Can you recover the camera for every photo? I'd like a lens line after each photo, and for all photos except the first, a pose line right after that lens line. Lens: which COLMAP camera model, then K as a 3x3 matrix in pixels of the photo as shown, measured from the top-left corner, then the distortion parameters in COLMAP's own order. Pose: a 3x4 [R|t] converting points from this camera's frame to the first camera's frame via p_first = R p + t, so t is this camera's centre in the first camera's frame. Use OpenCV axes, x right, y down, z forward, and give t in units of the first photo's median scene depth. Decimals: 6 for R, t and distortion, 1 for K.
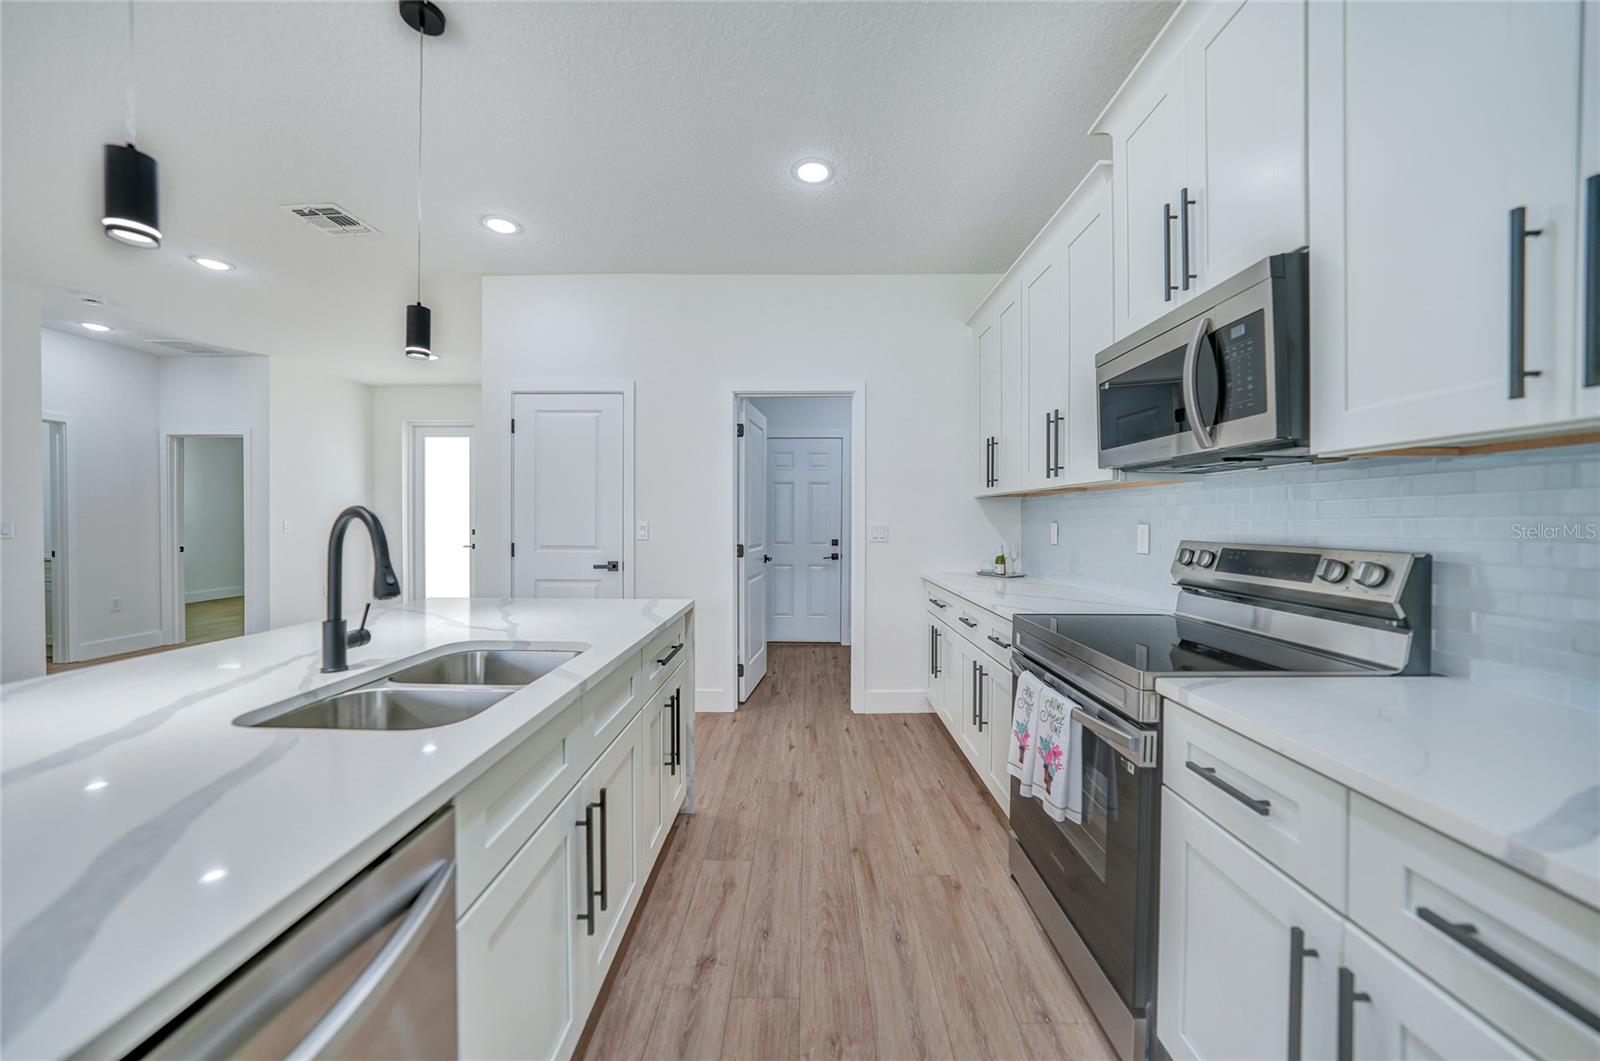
lens RADIAL K [[565.5, 0, 797.1], [0, 565.5, 524.2], [0, 0, 1]] dist [-0.018231, 0.000248]
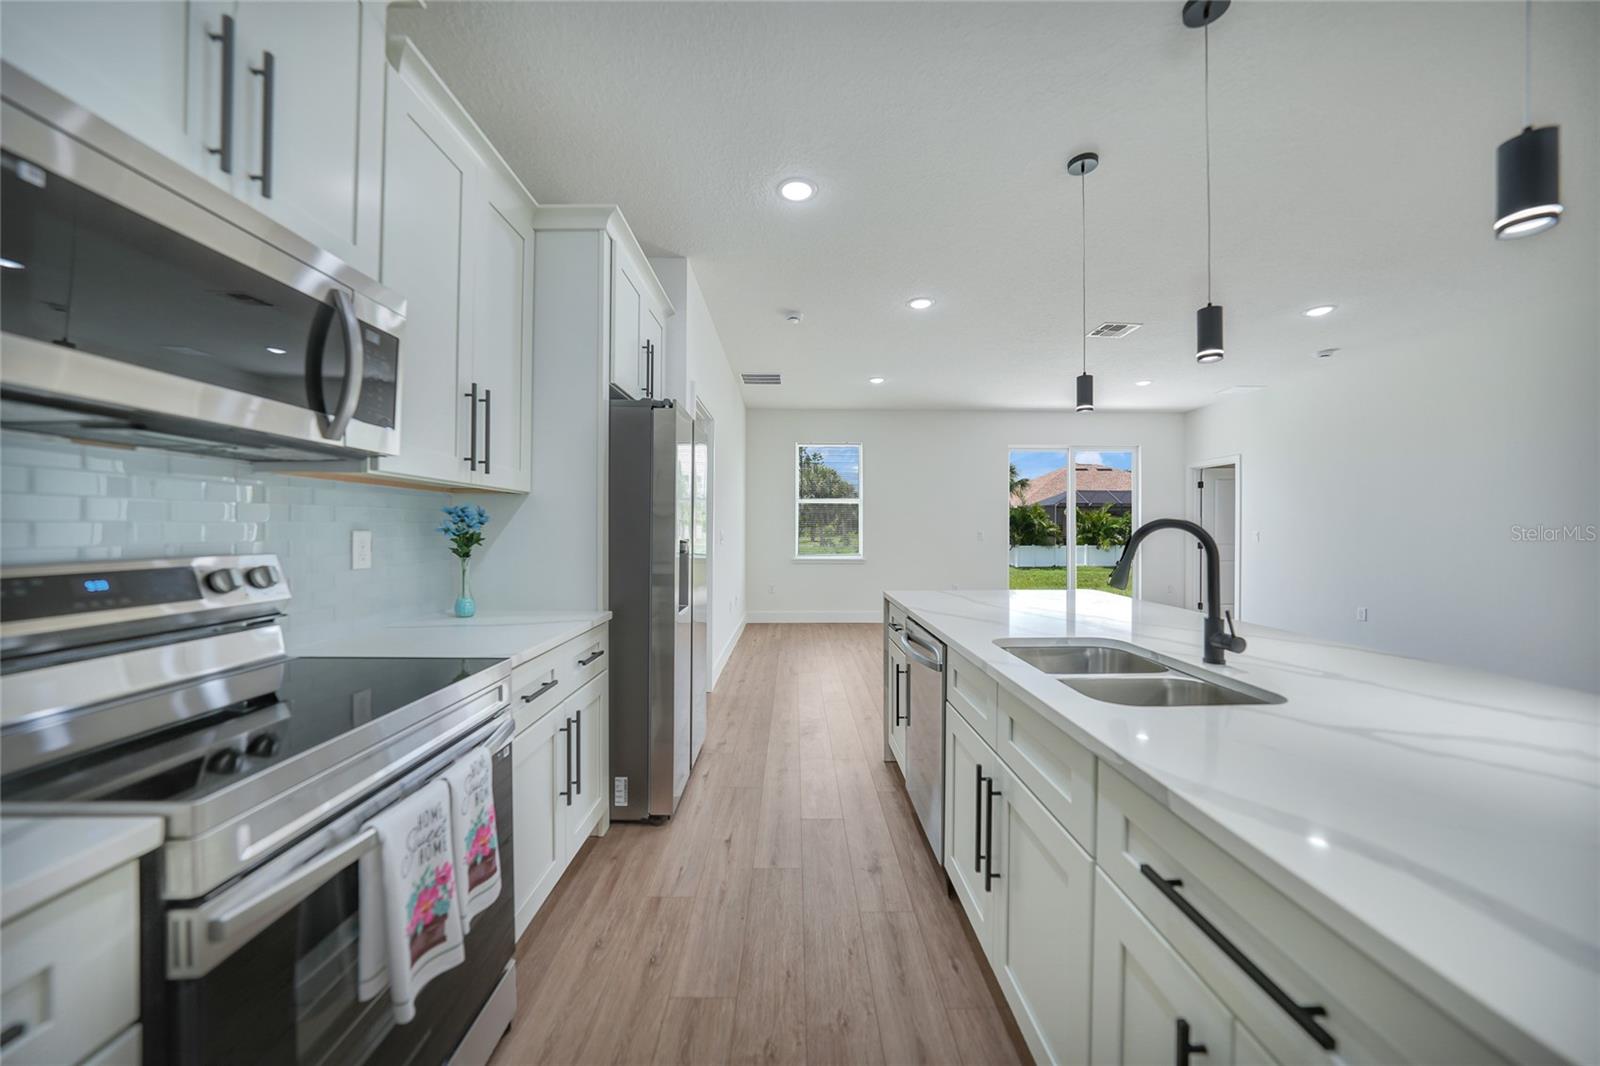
lens RADIAL K [[564.9, 0, 803.5], [0, 564.9, 525.1], [0, 0, 1]] dist [-0.026493, 0.006428]
pose [[-0.999508, -0.006075, -0.030783, 0.025719], [-0.006163, 0.999977, 0.002753, -0.007514], [0.030766, 0.002941, -0.999522, 1.102857]]
